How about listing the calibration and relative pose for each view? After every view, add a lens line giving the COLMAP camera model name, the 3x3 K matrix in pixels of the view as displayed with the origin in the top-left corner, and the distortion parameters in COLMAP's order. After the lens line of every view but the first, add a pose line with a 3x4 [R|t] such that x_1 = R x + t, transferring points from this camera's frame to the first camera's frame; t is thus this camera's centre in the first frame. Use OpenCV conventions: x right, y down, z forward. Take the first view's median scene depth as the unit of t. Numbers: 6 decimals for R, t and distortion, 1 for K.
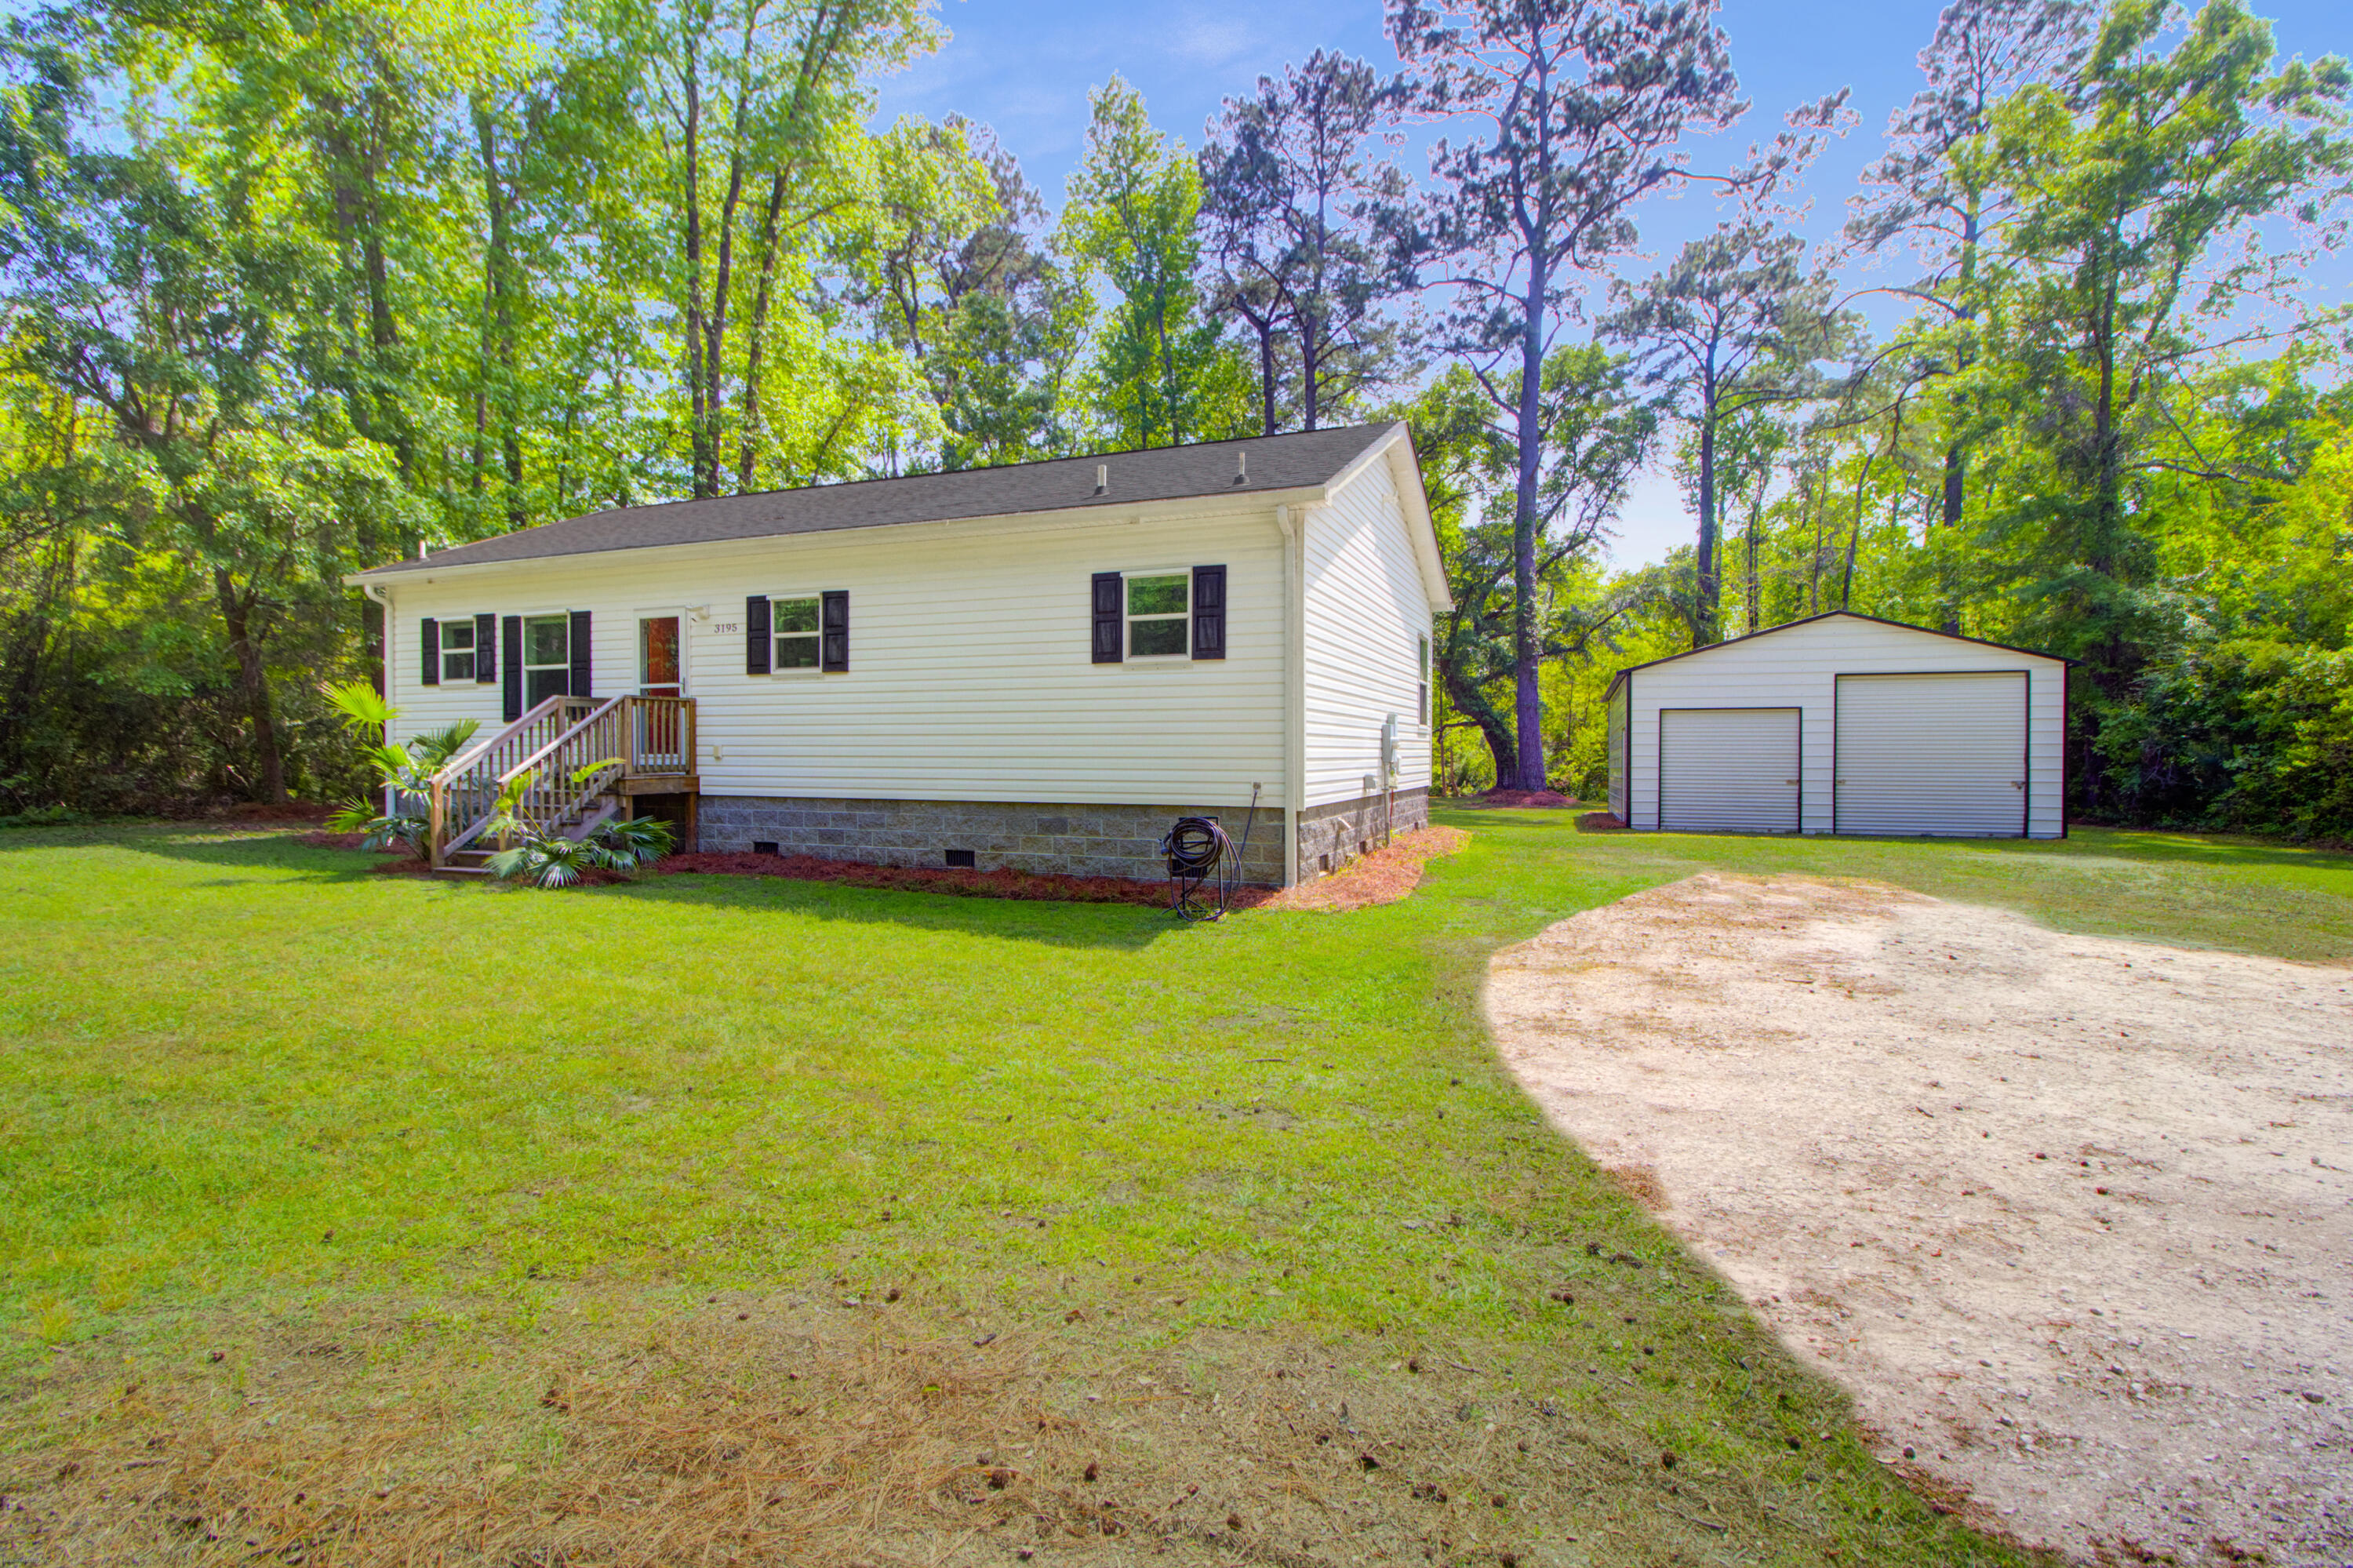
lens RADIAL K [[1070.9, 0, 1169.1], [0, 1070.9, 783.0], [0, 0, 1]] dist [-0.002554, -0.011197]
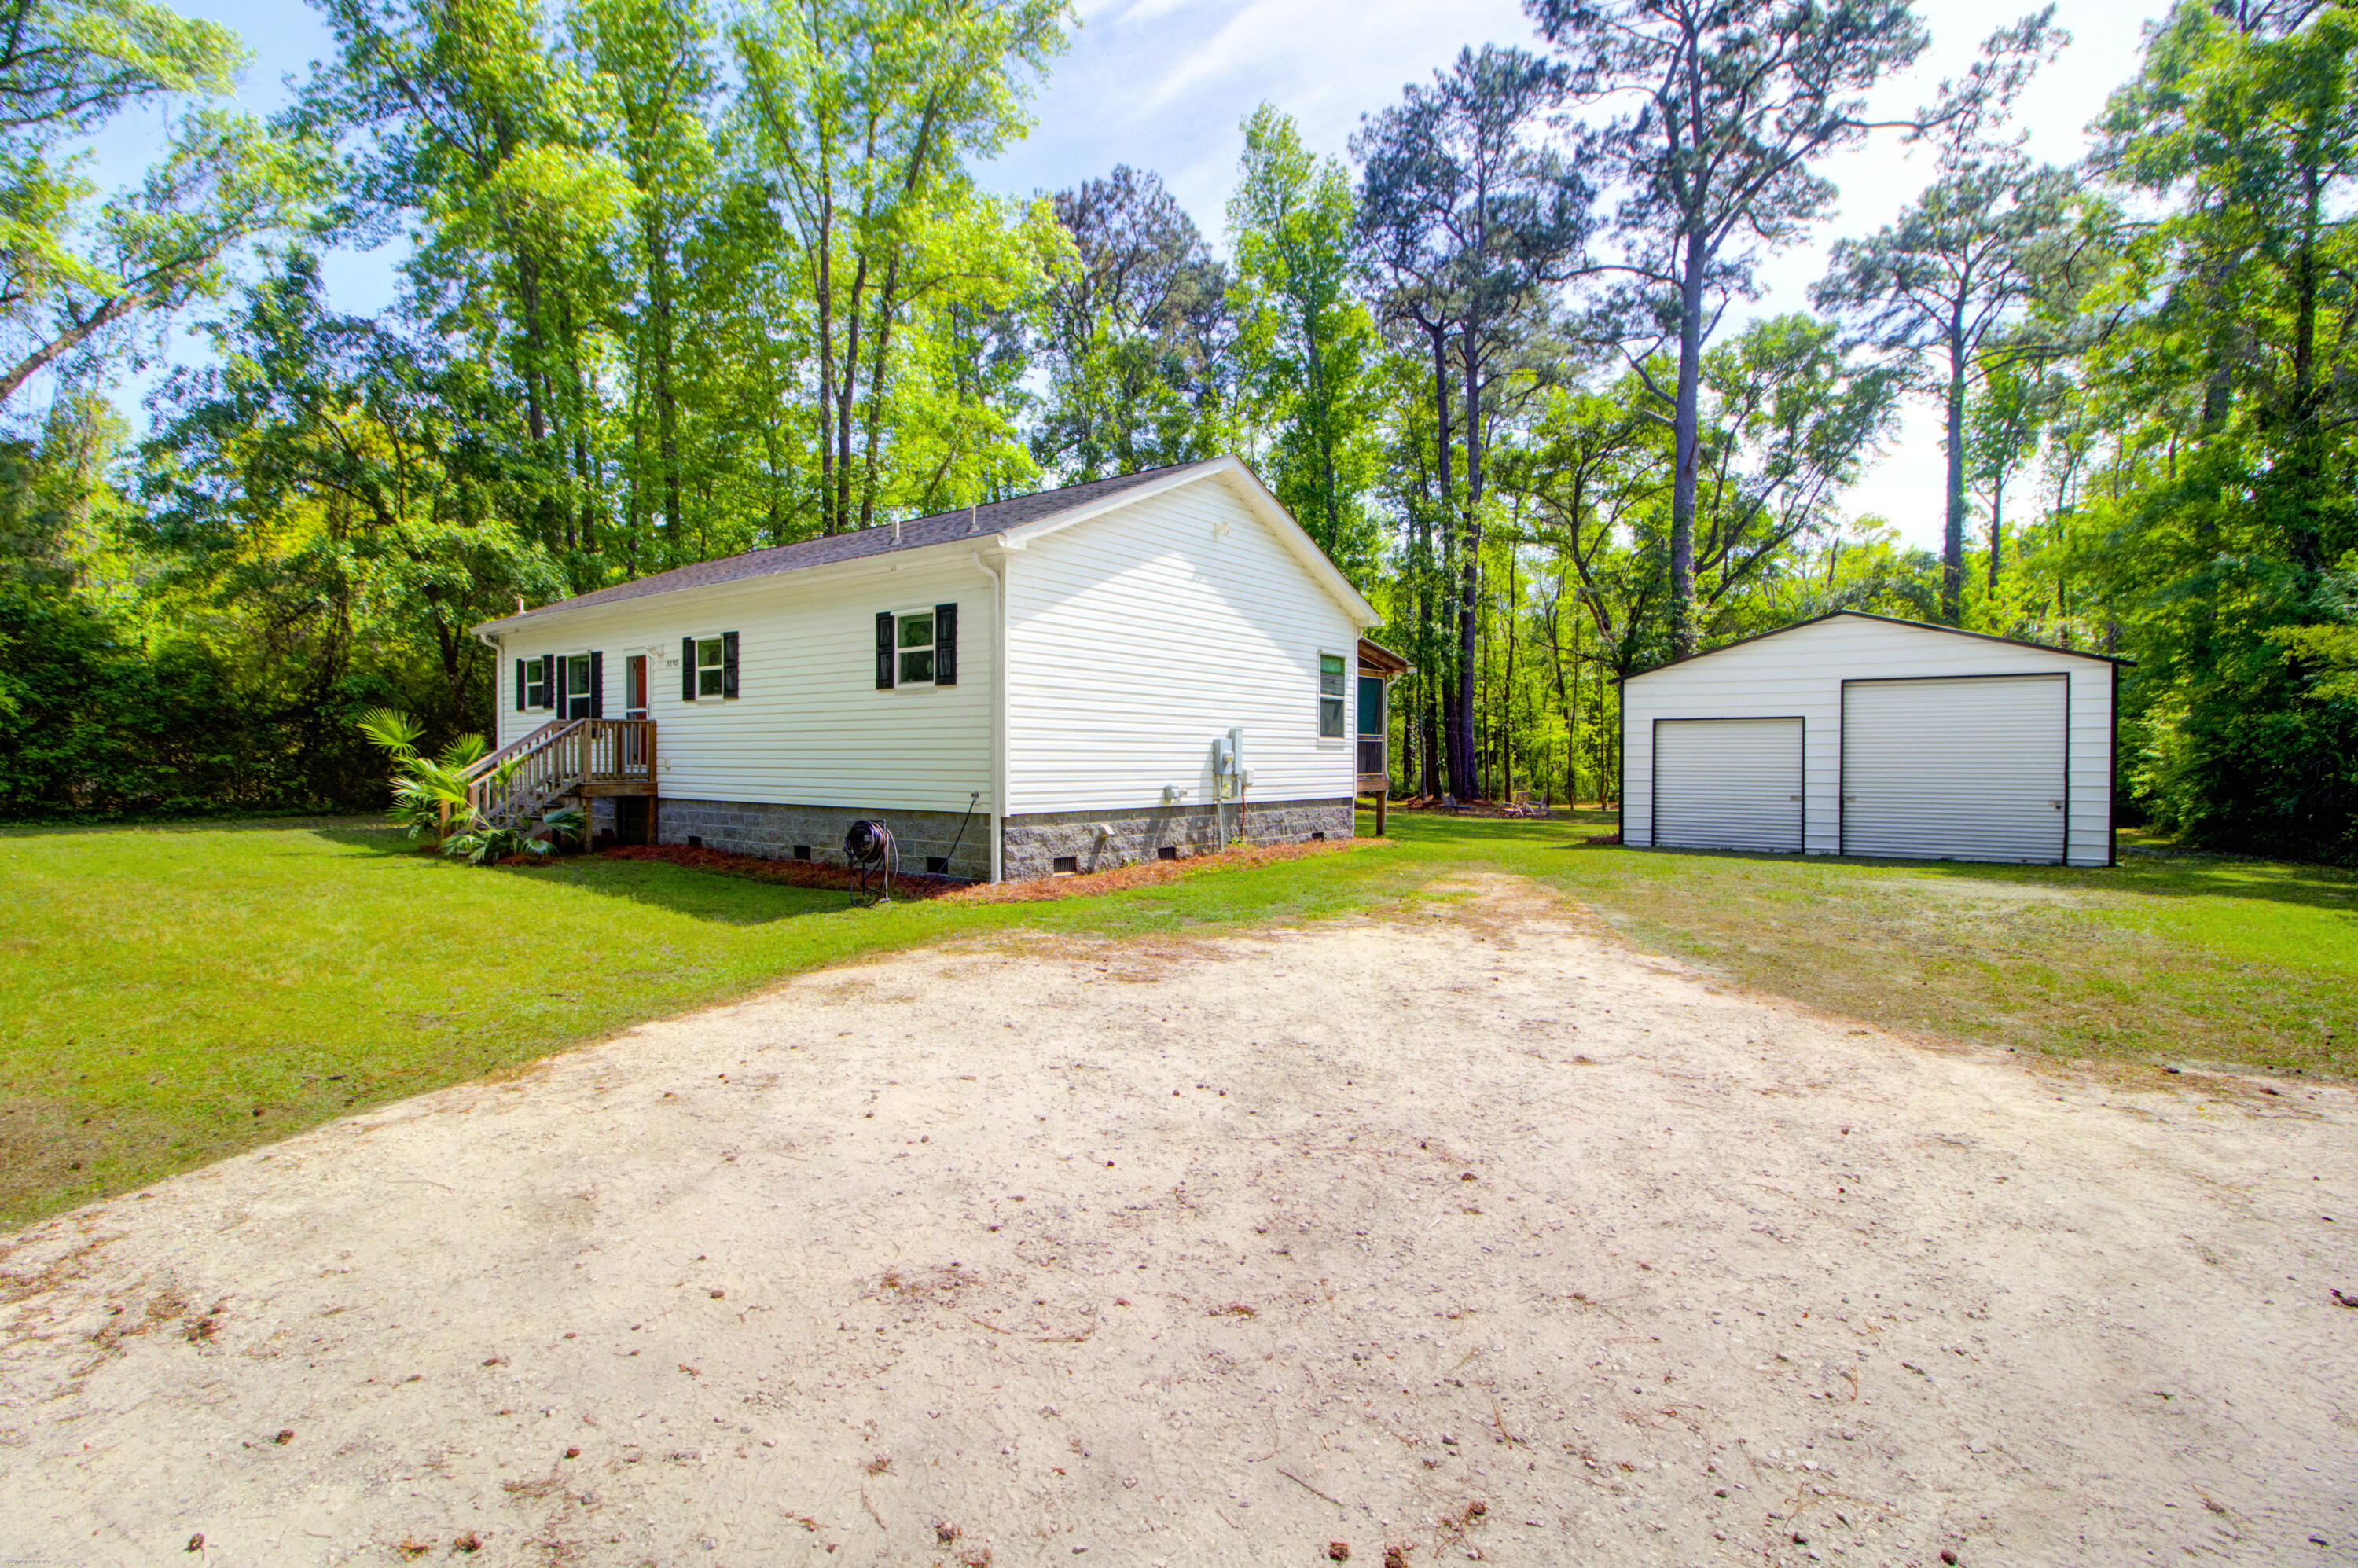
lens RADIAL K [[1067.3, 0, 1179.0], [0, 1067.3, 784.0], [0, 0, 1]] dist [0.014461, -0.026665]
pose [[0.964242, 0.007755, -0.264908, 0.340756], [-0.009869, 0.999929, -0.006649, -0.001801], [0.264838, 0.009025, 0.964251, -0.027715]]
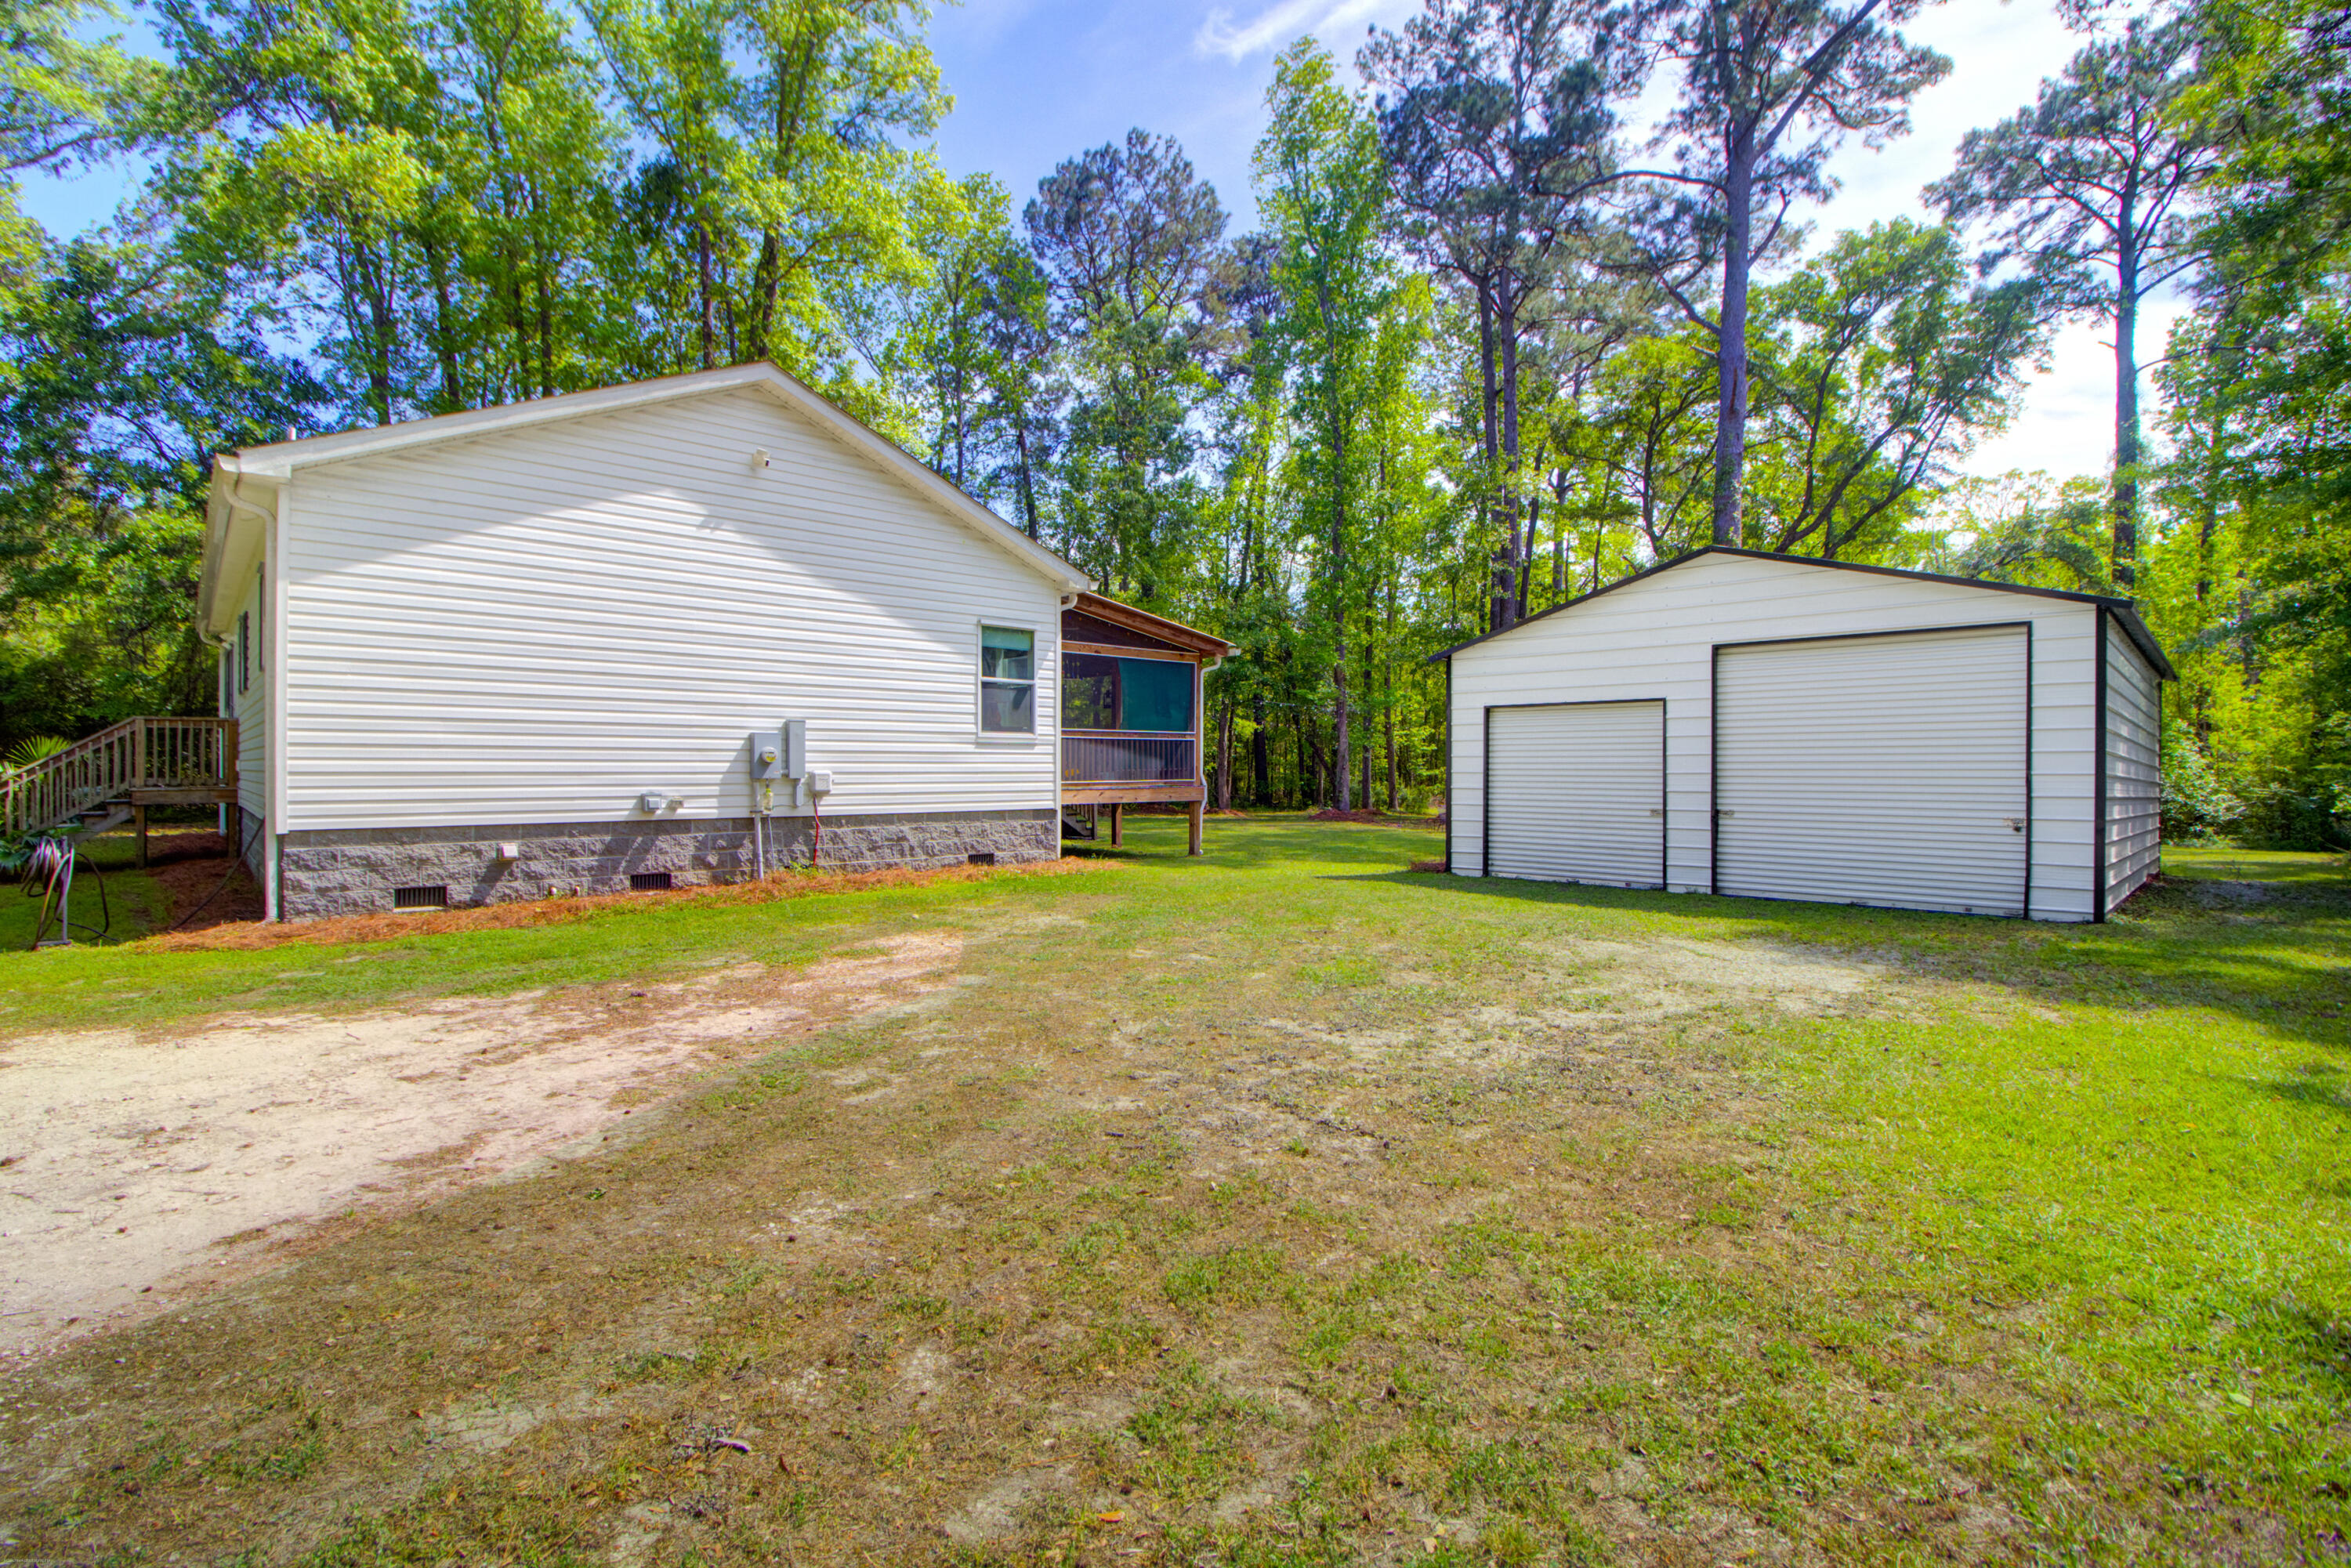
lens RADIAL K [[1069.9, 0, 1168.1], [0, 1069.9, 783.0], [0, 0, 1]] dist [-0.002554, -0.011197]
pose [[0.904720, 0.005189, -0.425974, 0.638116], [-0.012480, 0.999819, -0.014328, -0.006361], [0.425823, 0.018279, 0.904622, 0.299881]]
